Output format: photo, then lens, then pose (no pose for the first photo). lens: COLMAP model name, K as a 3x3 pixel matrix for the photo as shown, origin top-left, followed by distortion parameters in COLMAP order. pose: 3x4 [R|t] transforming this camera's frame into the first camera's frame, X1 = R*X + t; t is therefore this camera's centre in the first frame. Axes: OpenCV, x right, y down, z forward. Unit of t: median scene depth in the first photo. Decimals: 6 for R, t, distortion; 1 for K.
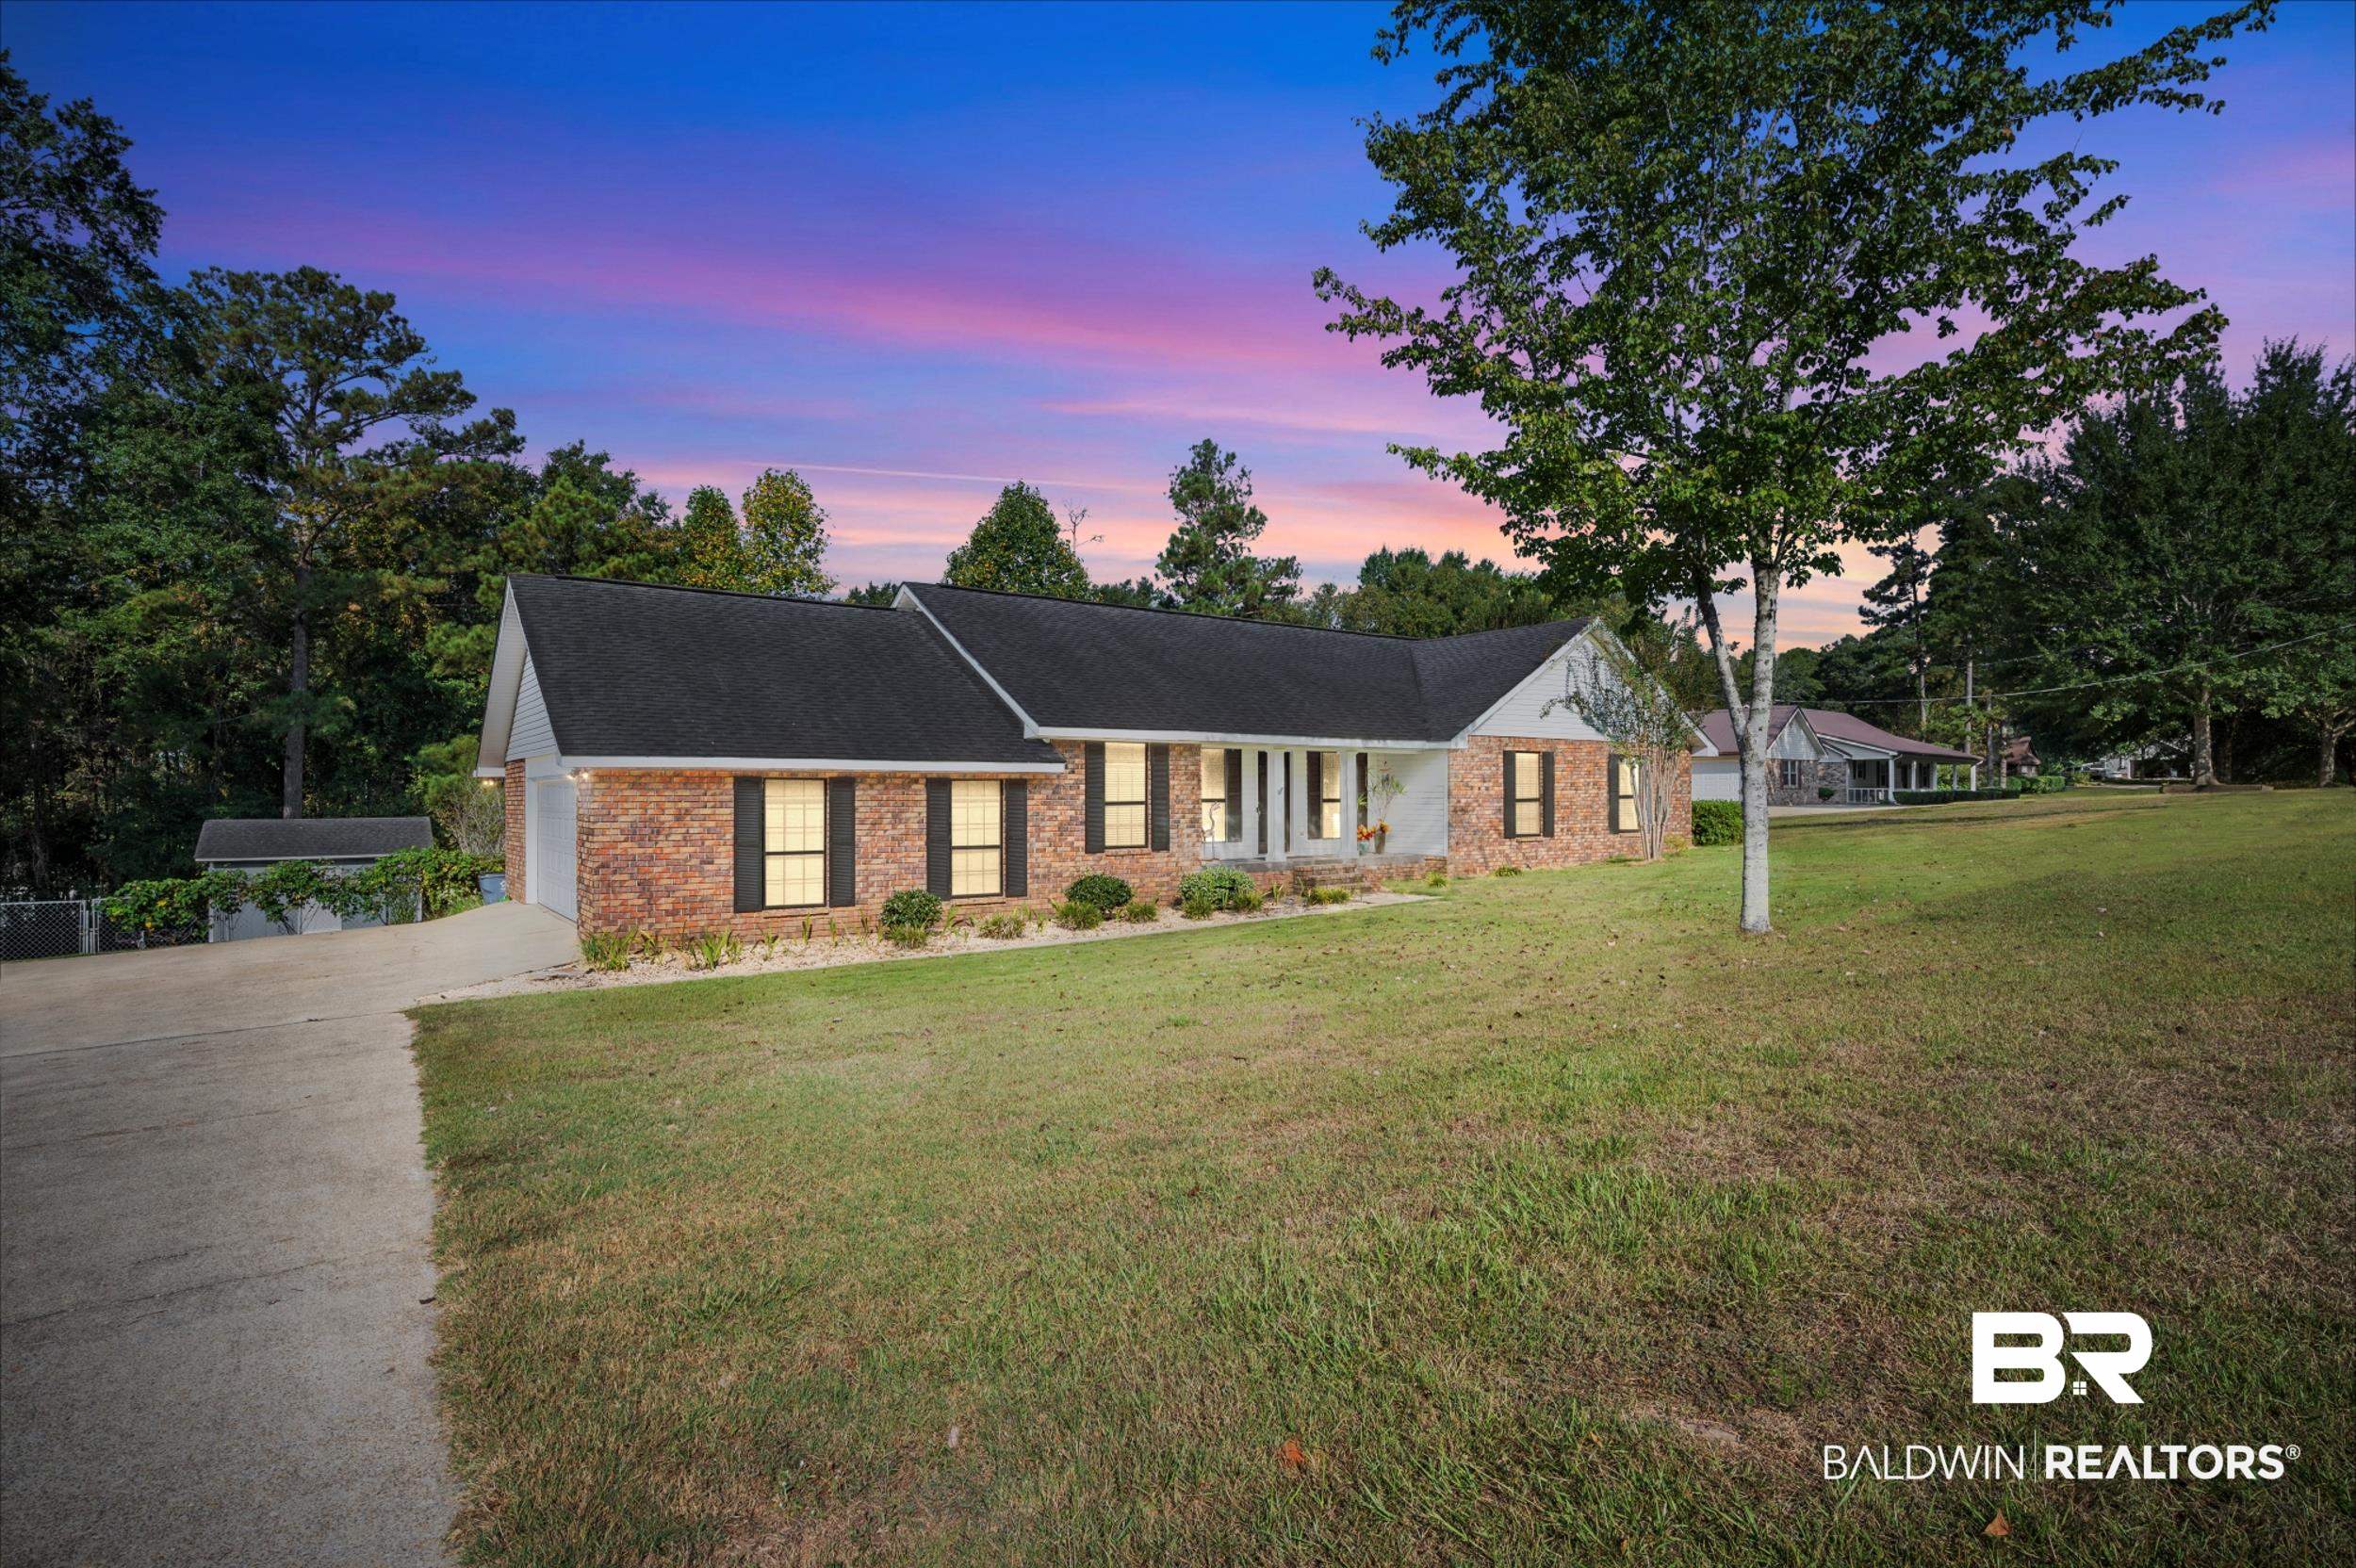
lens RADIAL K [[930.1, 0, 1178.5], [0, 930.1, 785.4], [0, 0, 1]] dist [-0.003113, 0.000572]
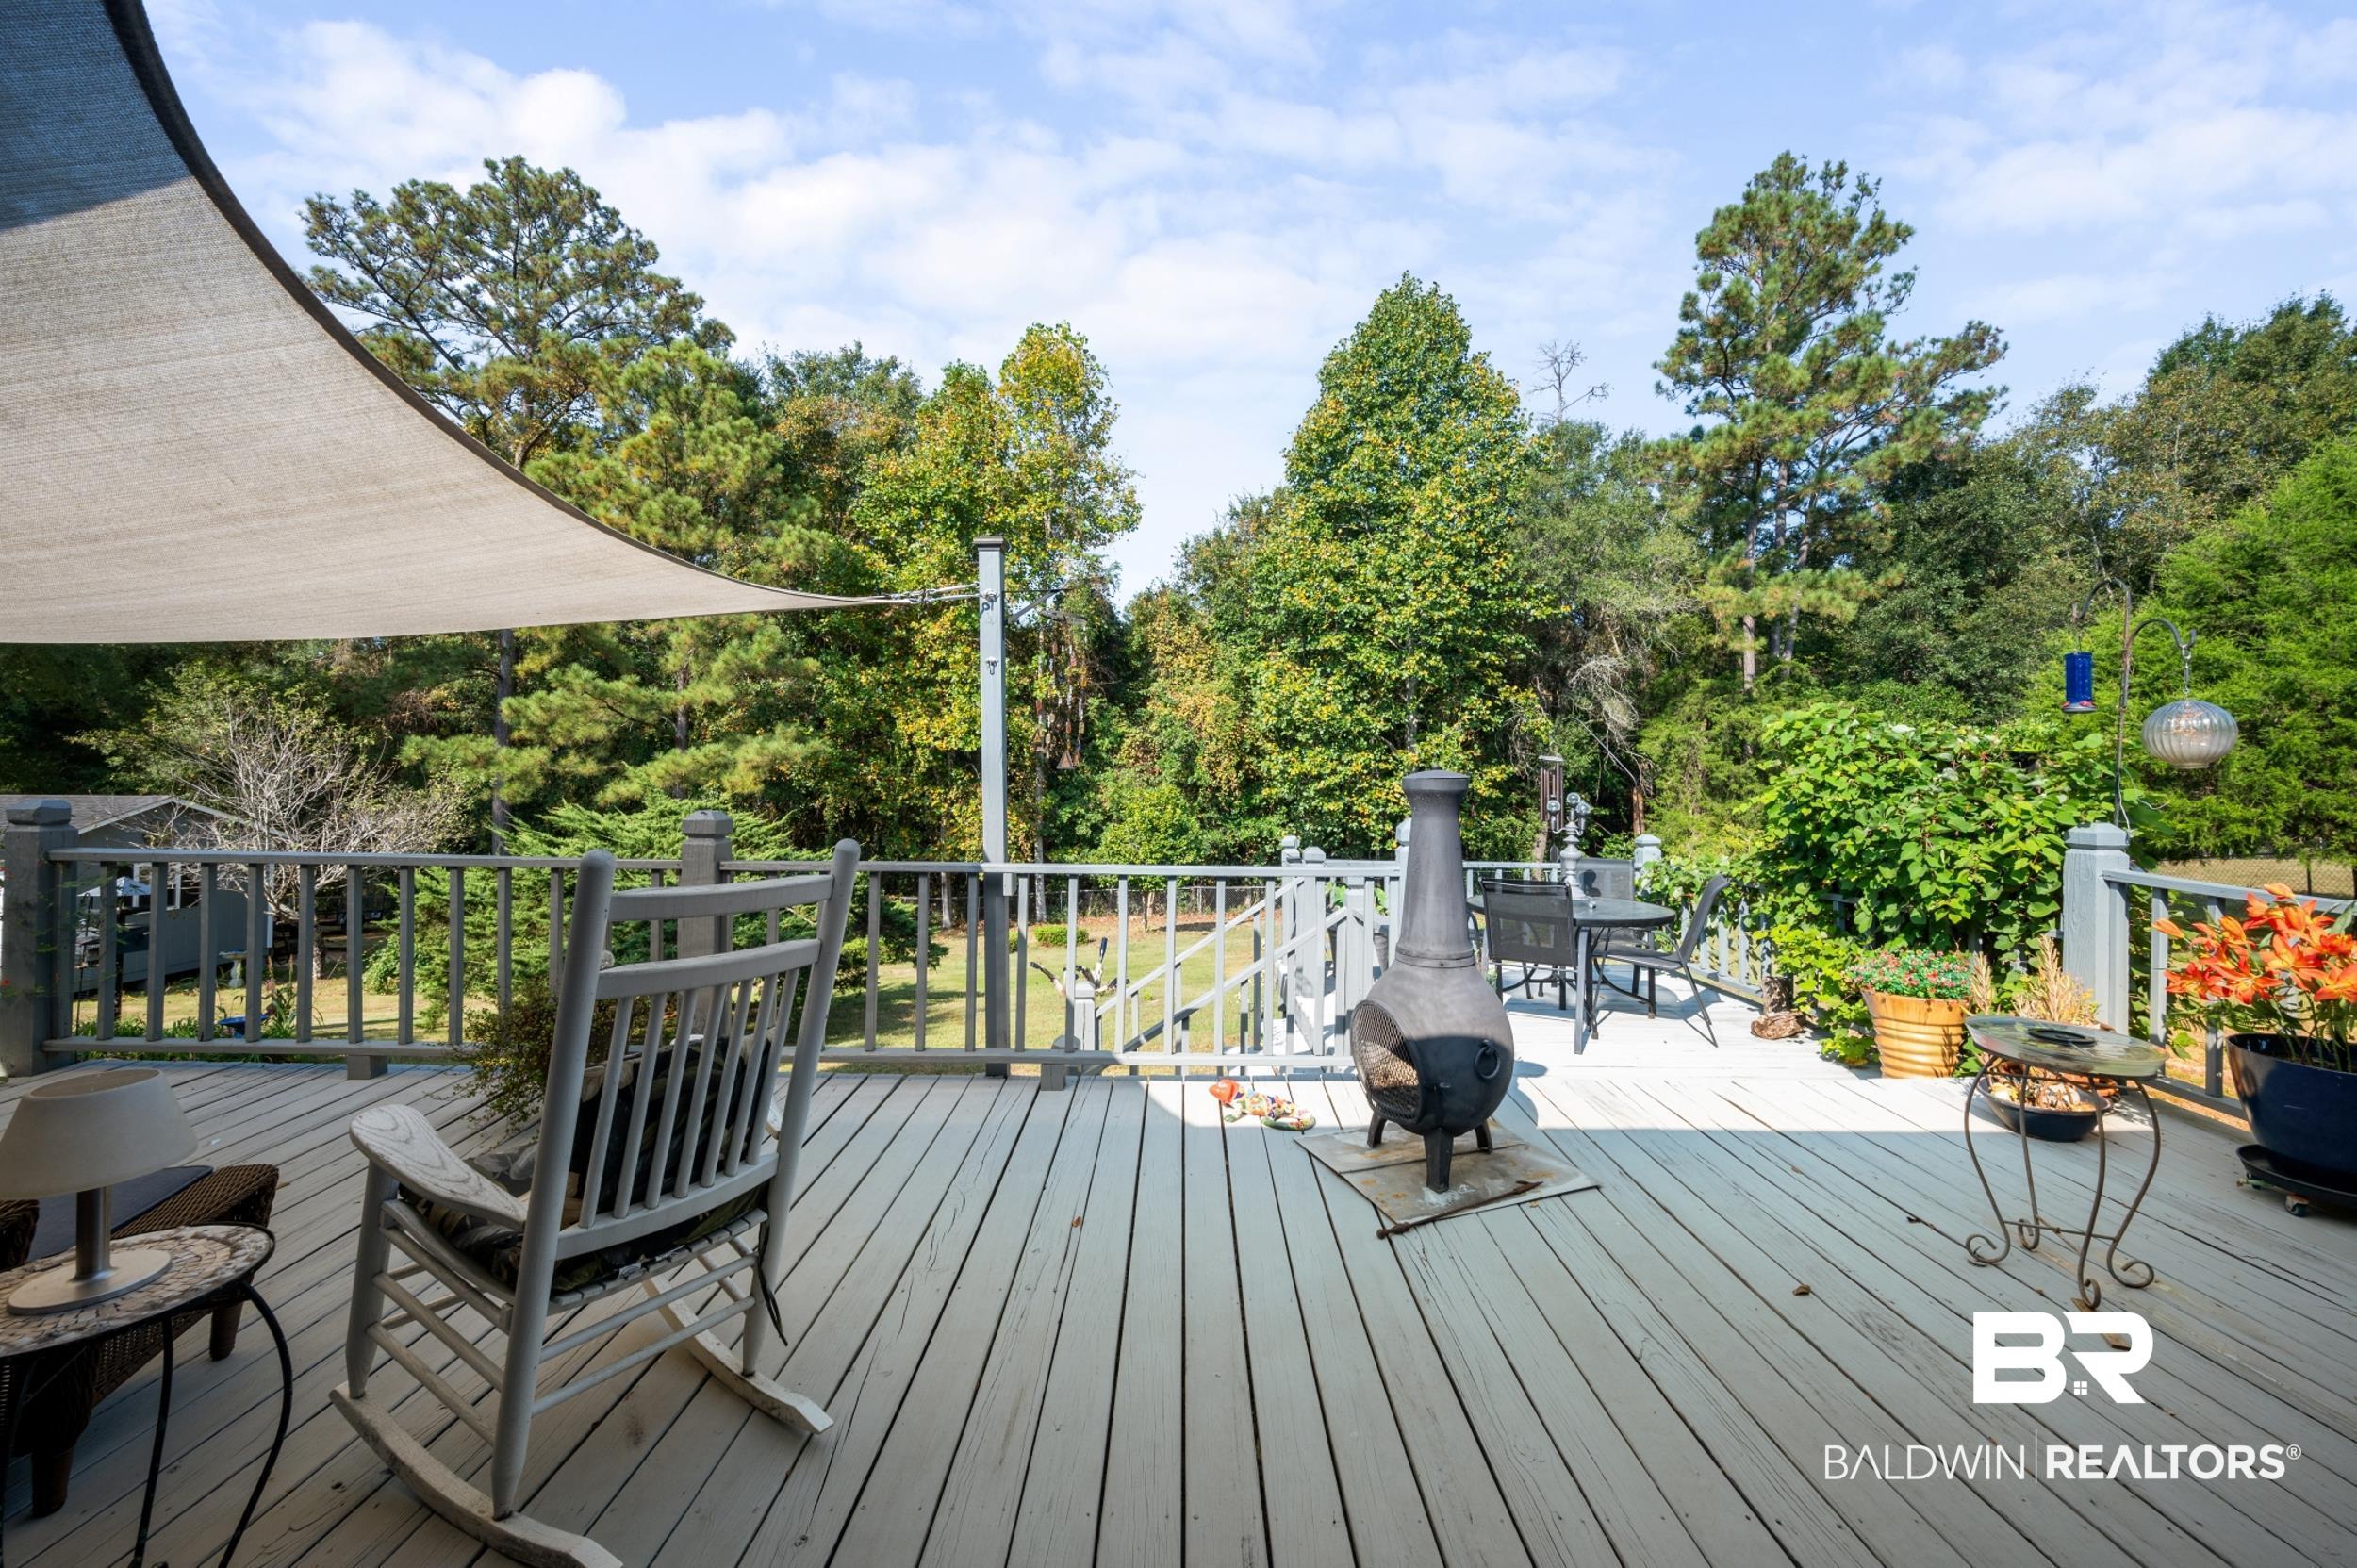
lens RADIAL K [[930.5, 0, 1178.3], [0, 930.5, 765.8], [0, 0, 1]] dist [-0.003113, 0.000572]
pose [[0.826380, 0.005224, -0.563088, 0.045880], [-0.010233, 0.999931, -0.005741, 0.006434], [0.563019, 0.010506, 0.826377, 0.330278]]
